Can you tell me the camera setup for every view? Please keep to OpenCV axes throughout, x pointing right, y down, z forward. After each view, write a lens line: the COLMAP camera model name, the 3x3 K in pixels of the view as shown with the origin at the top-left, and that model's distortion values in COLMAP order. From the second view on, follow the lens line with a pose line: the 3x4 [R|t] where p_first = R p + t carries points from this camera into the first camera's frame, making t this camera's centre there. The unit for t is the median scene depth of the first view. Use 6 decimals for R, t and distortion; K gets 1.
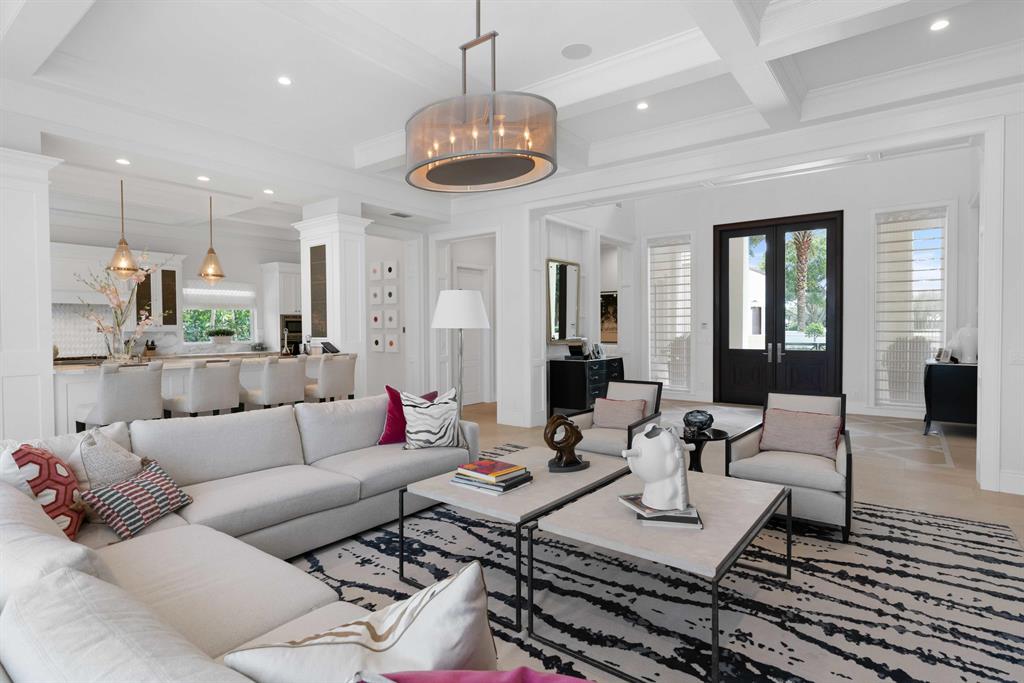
lens RADIAL K [[531.1, 0, 511.3], [0, 531.1, 329.3], [0, 0, 1]] dist [-0.002092, -0.000179]
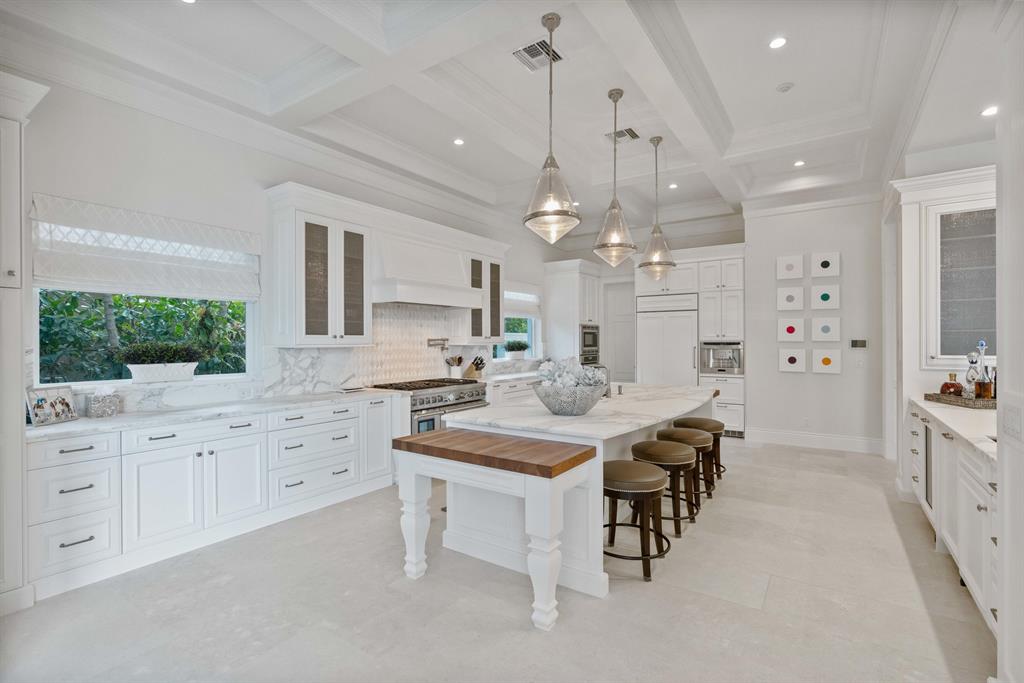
lens RADIAL K [[461.2, 0, 511.8], [0, 461.2, 339.7], [0, 0, 1]] dist [-0.017138, 0.000045]
pose [[0.998410, 0.003055, 0.056295, -0.721260], [-0.002535, 0.999953, -0.009310, 0.002547], [-0.056321, 0.009153, 0.998371, 0.378026]]
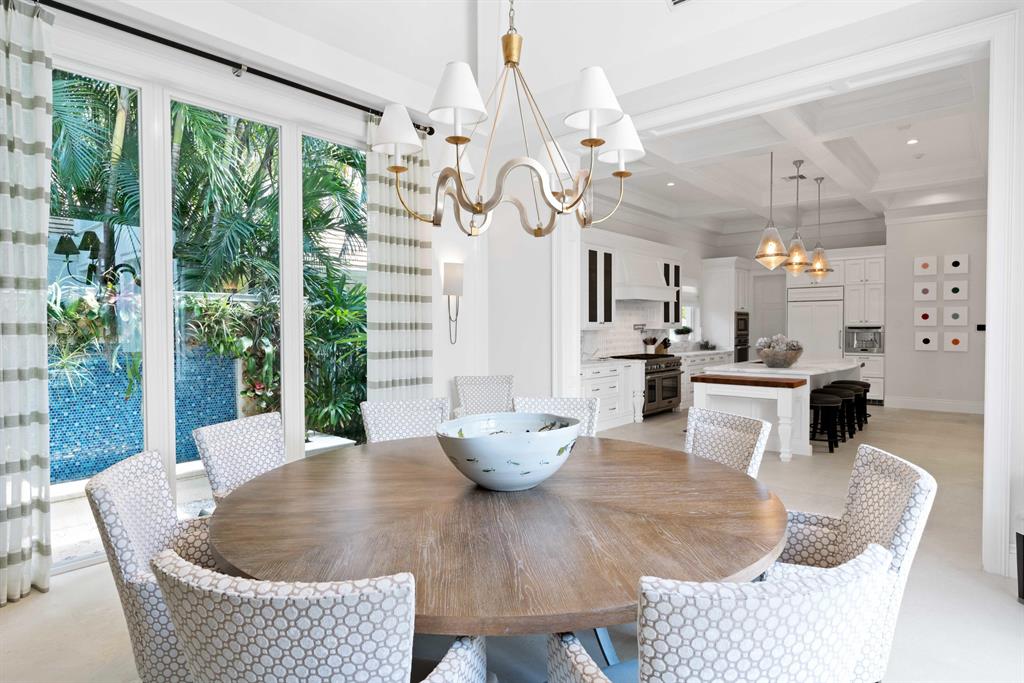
lens RADIAL K [[557.0, 0, 514.2], [0, 557.0, 336.8], [0, 0, 1]] dist [-0.004403, -0.001009]
pose [[0.998442, 0.003109, -0.055706, -0.967951], [-0.002465, 0.999929, 0.011631, 0.007683], [0.055738, -0.011475, 0.998379, -0.029615]]
